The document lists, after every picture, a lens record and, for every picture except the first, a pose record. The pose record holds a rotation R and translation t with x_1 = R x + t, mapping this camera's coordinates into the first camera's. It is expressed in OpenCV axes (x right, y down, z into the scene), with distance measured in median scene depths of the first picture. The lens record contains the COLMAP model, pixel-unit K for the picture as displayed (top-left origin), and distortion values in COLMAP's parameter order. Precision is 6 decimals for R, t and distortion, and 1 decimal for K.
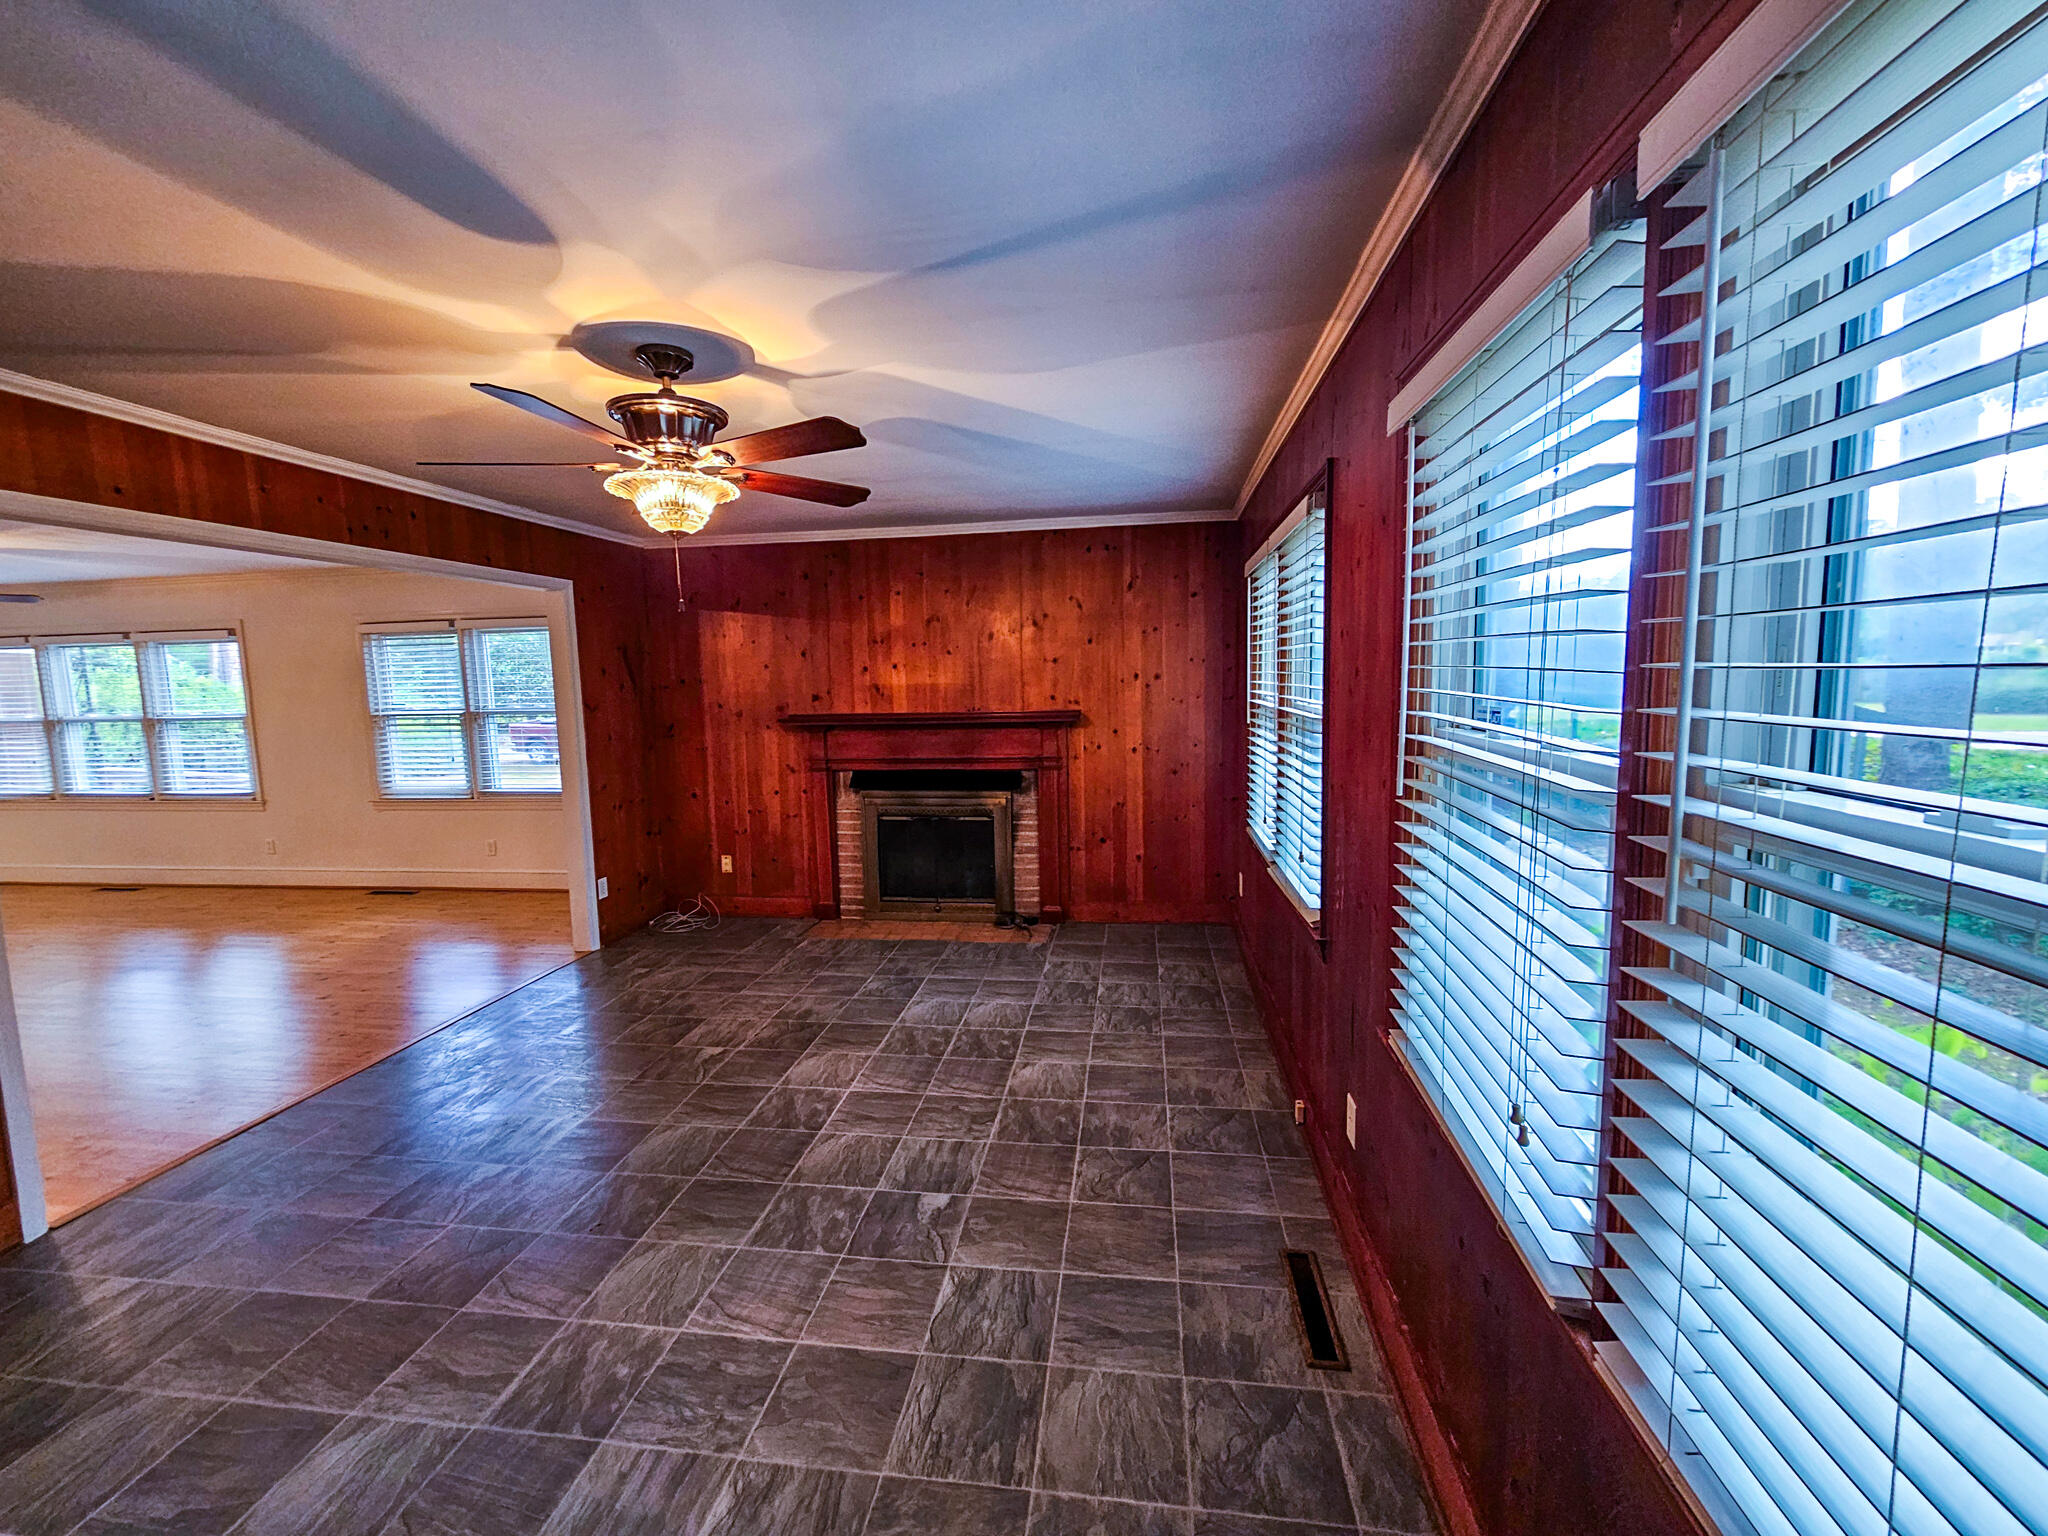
lens RADIAL K [[842.0, 0, 1020.3], [0, 842.0, 761.9], [0, 0, 1]] dist [0.001805, 0.000302]
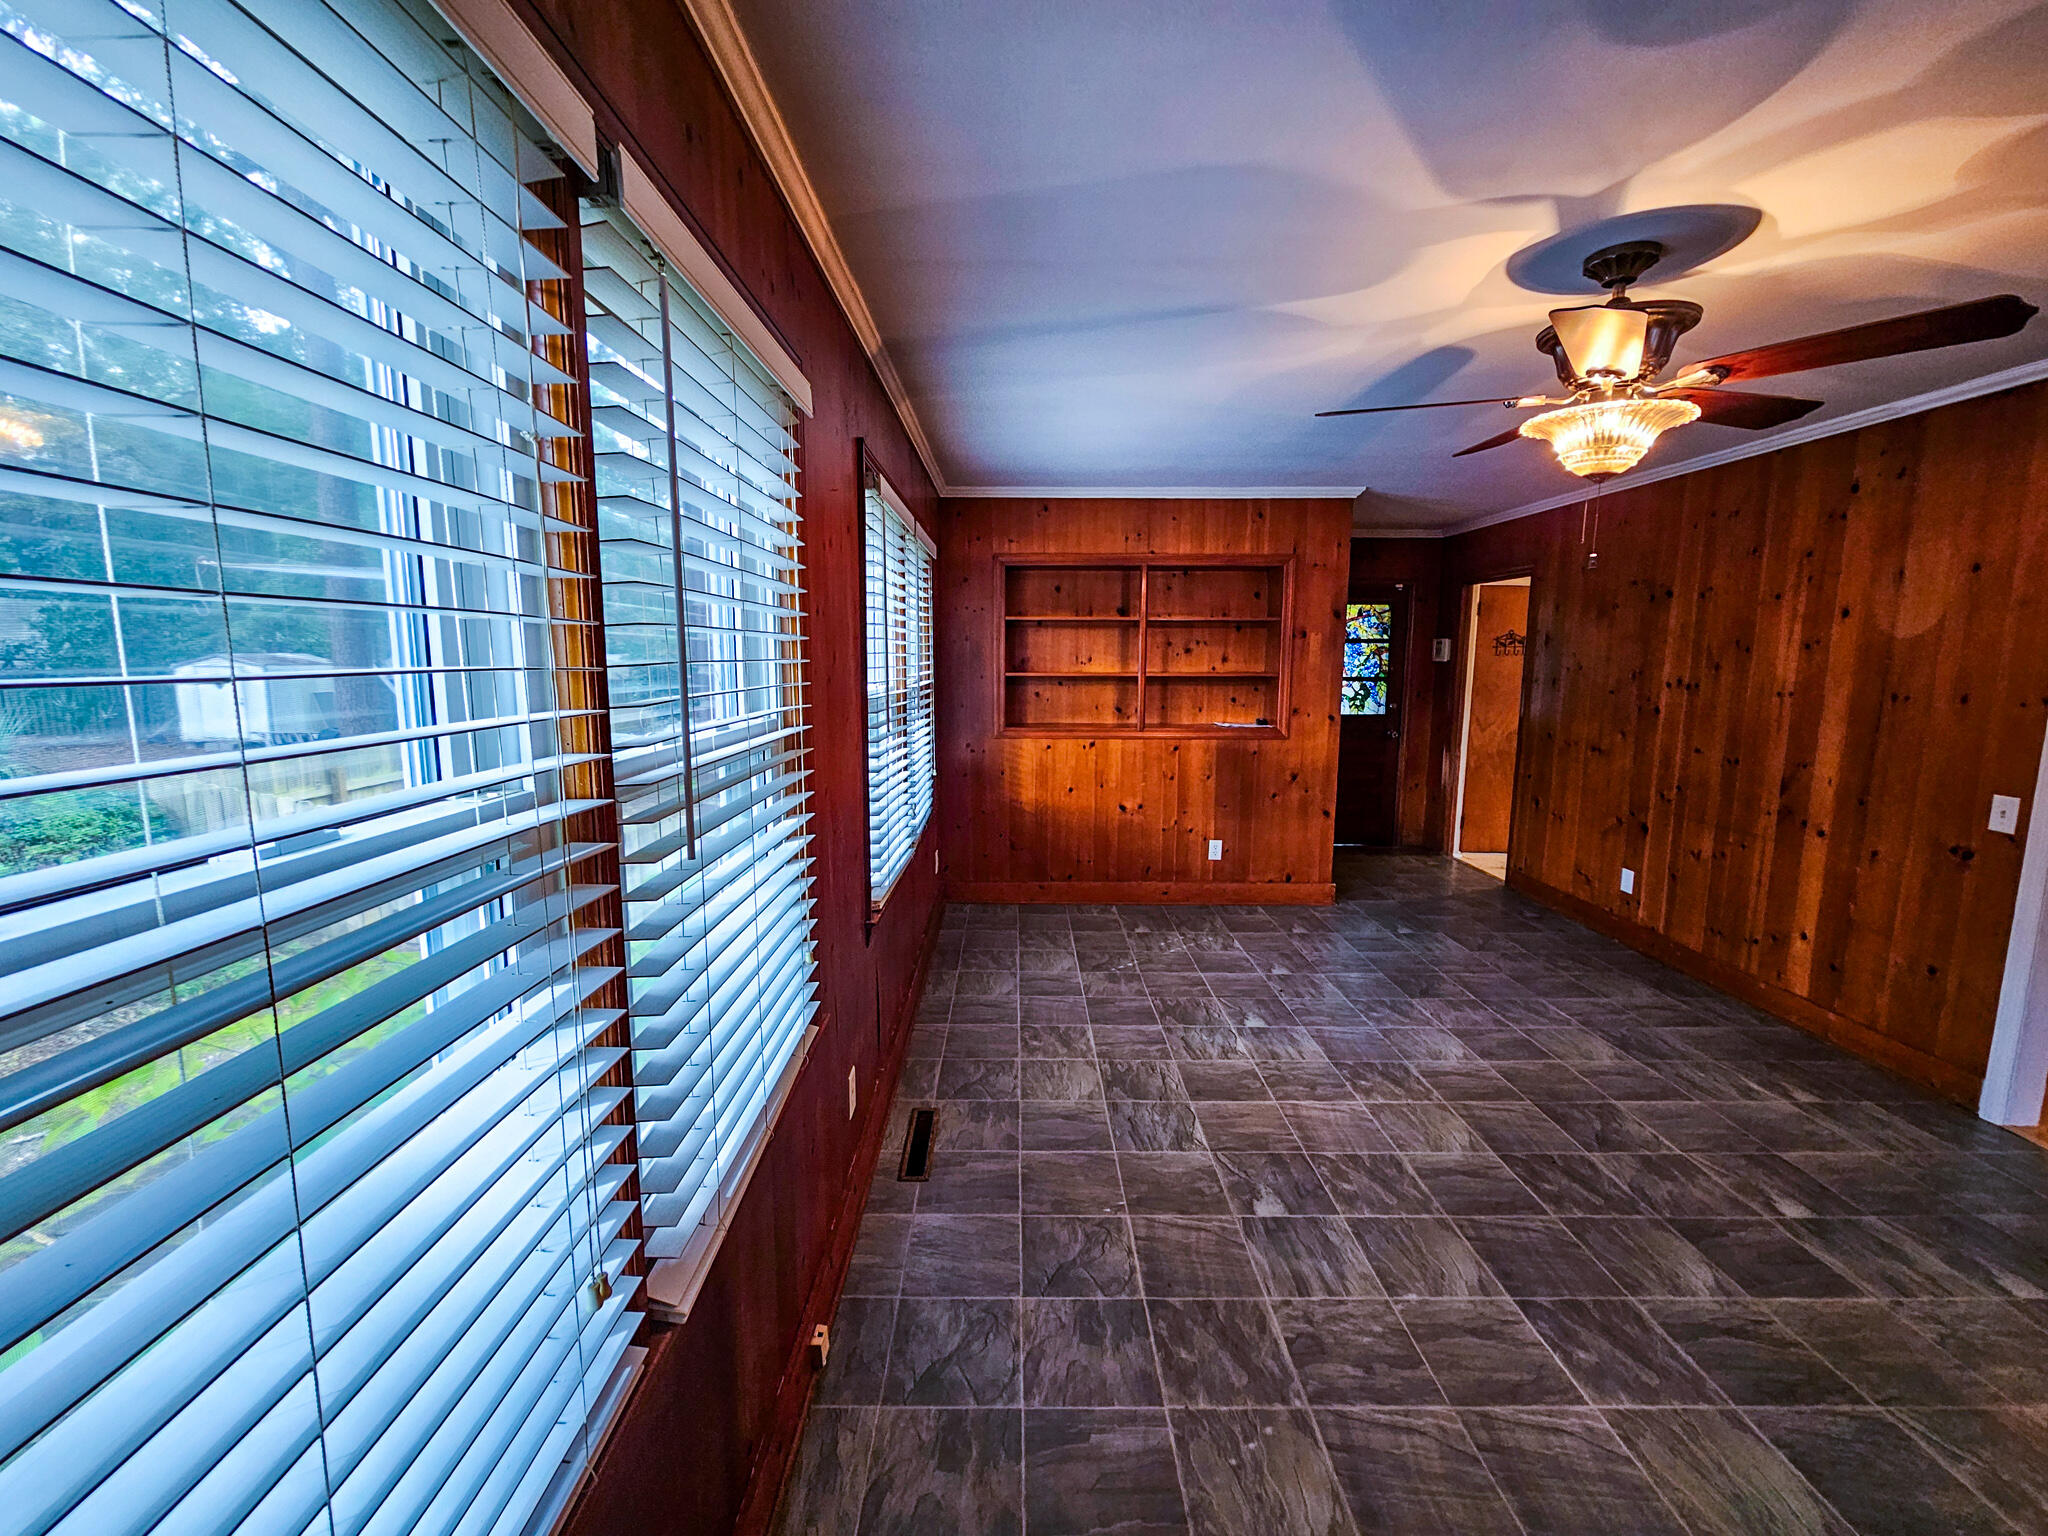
lens RADIAL K [[842.0, 0, 1020.3], [0, 842.0, 761.9], [0, 0, 1]] dist [0.001805, 0.000302]
pose [[-0.988959, 0.041468, -0.142270, 0.312098], [0.007083, 0.972180, 0.234128, -0.206701], [0.148021, 0.230535, -0.961740, 1.894650]]
